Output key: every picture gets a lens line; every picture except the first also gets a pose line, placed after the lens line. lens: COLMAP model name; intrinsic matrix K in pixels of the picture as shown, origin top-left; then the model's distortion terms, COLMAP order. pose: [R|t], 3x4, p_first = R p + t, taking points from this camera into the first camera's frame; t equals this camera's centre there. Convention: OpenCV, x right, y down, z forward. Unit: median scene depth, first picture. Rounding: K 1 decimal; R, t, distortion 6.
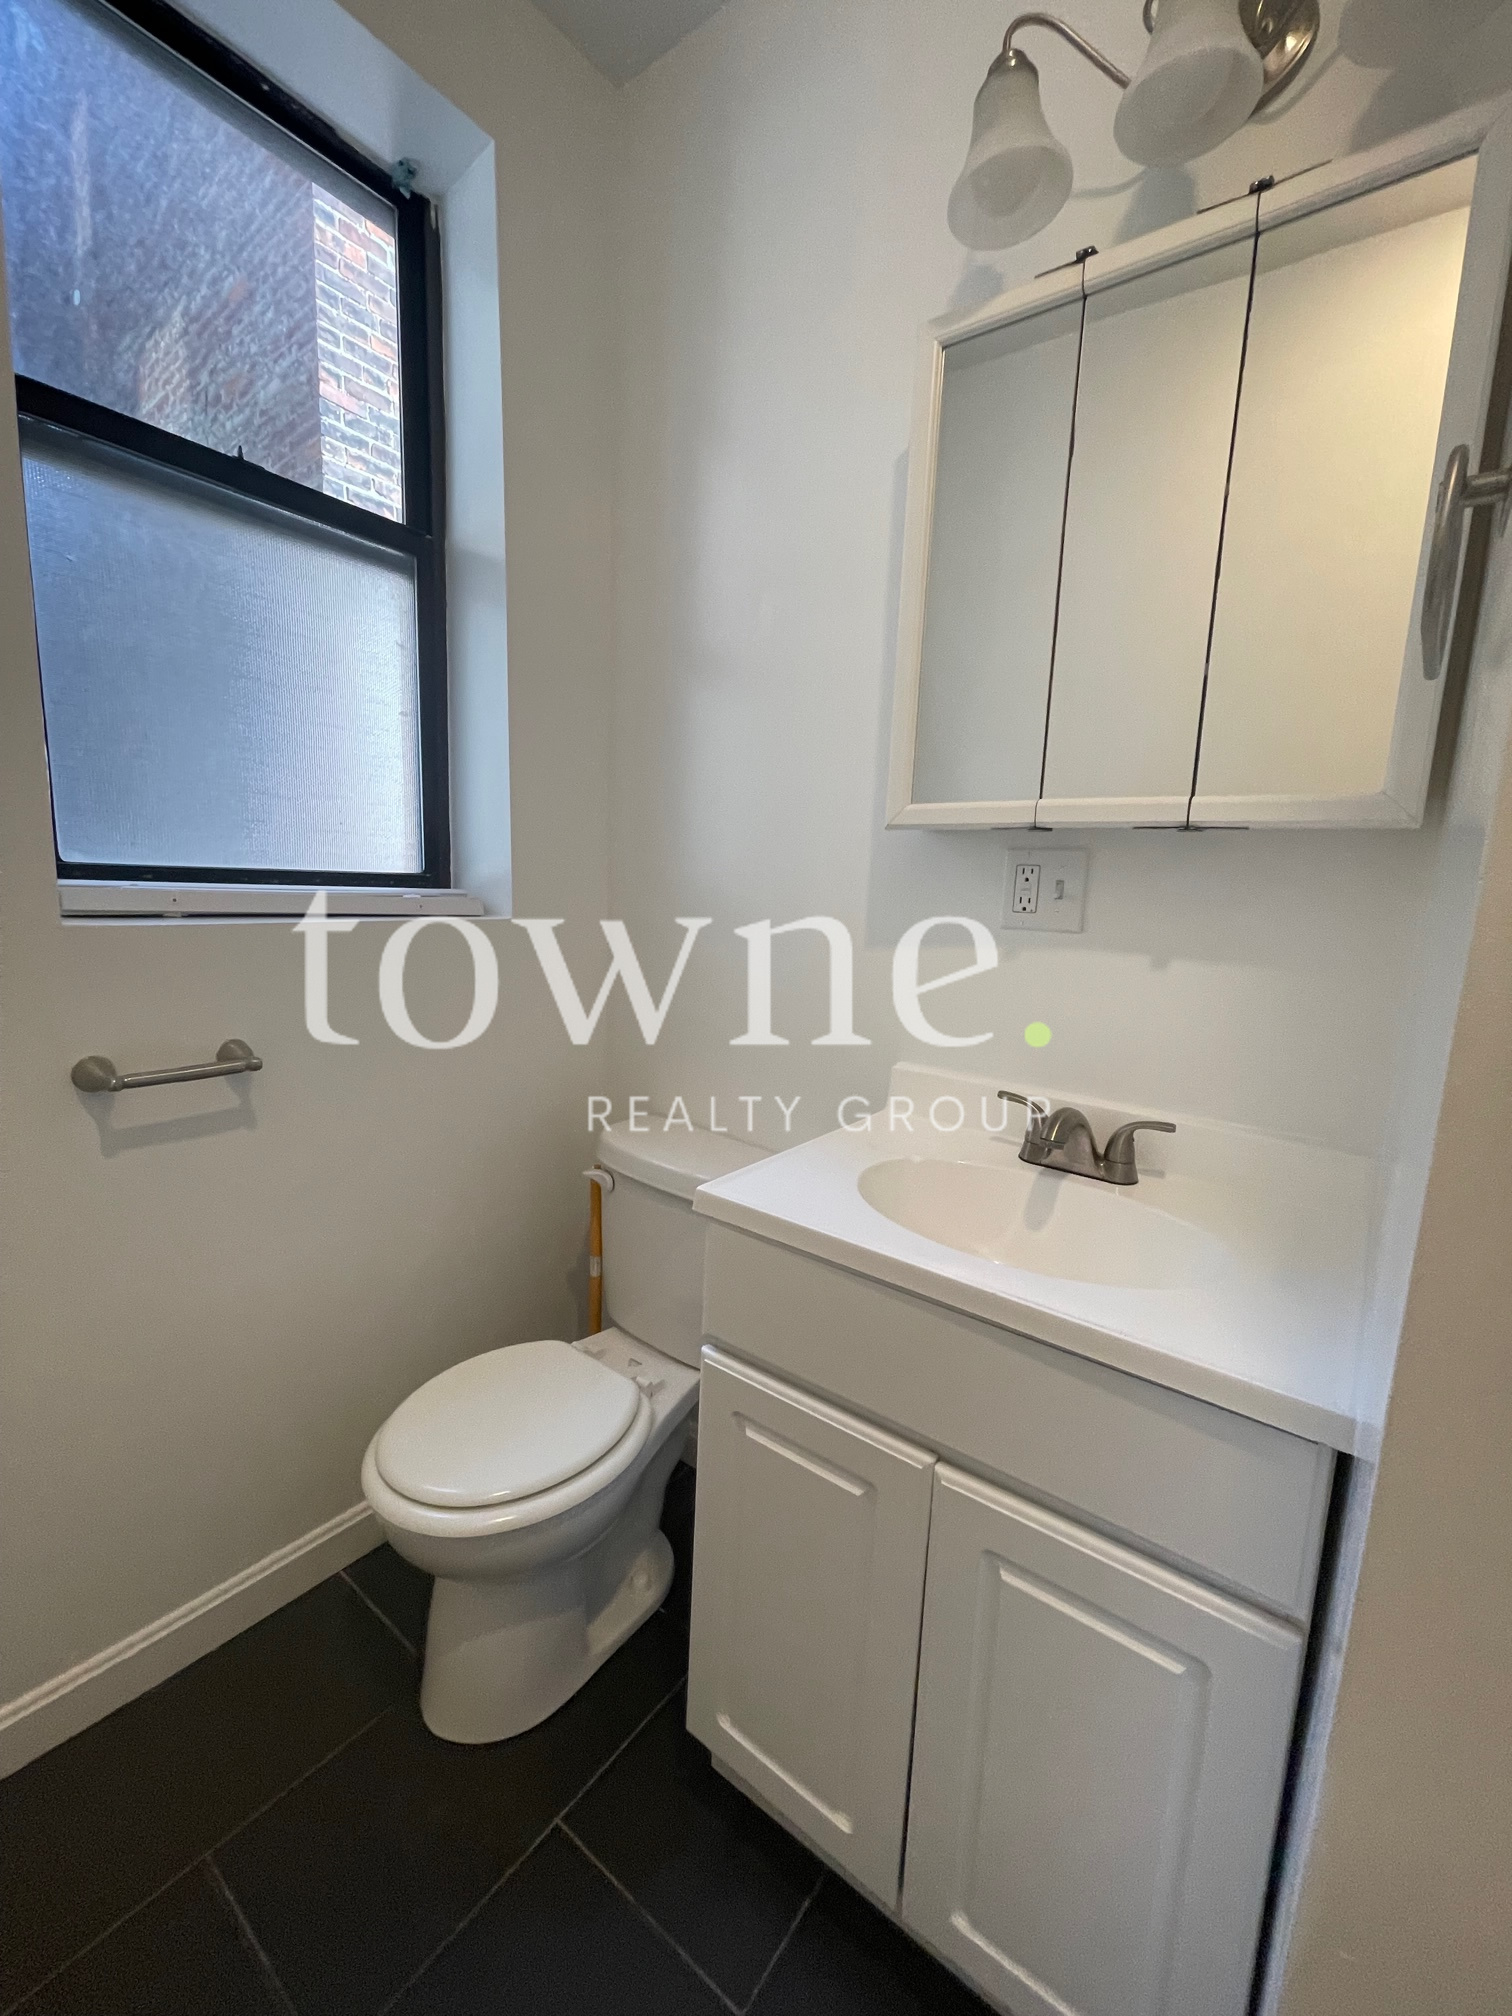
lens RADIAL K [[820.5, 0, 756.0], [0, 820.5, 1008.0], [0, 0, 1]] dist [0.001322, 0.000380]
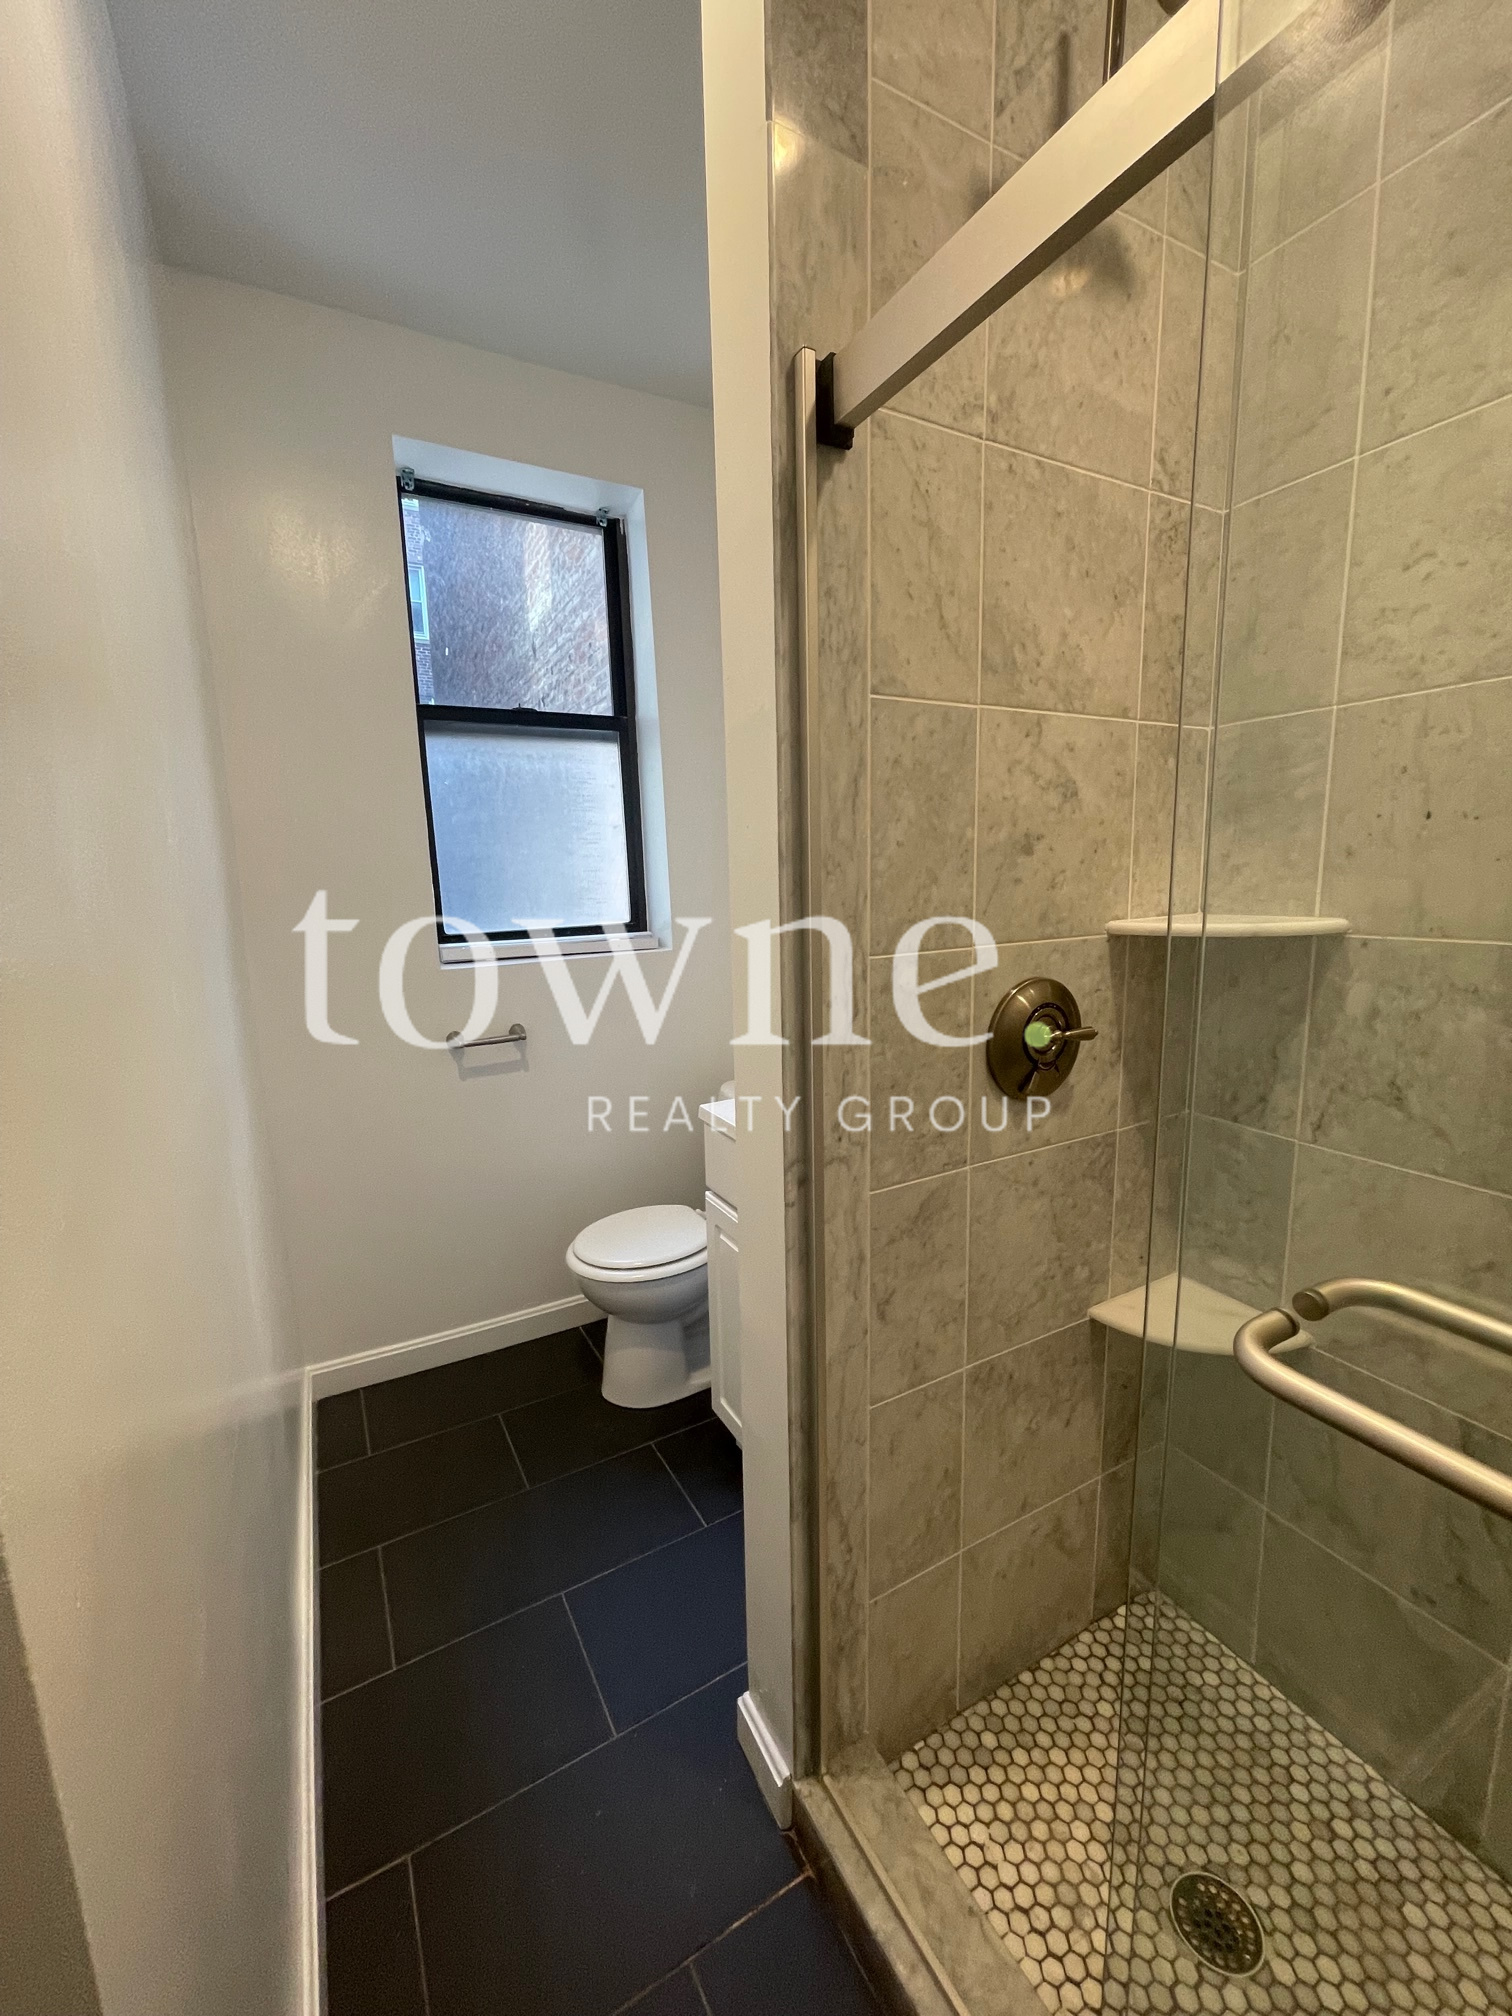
lens RADIAL K [[820.5, 0, 756.0], [0, 820.5, 1008.0], [0, 0, 1]] dist [0.001322, 0.000380]
pose [[0.917121, 0.004274, -0.398586, 0.566095], [0.004869, 0.999748, 0.021921, -0.032254], [0.398579, -0.022045, 0.916869, -0.468766]]
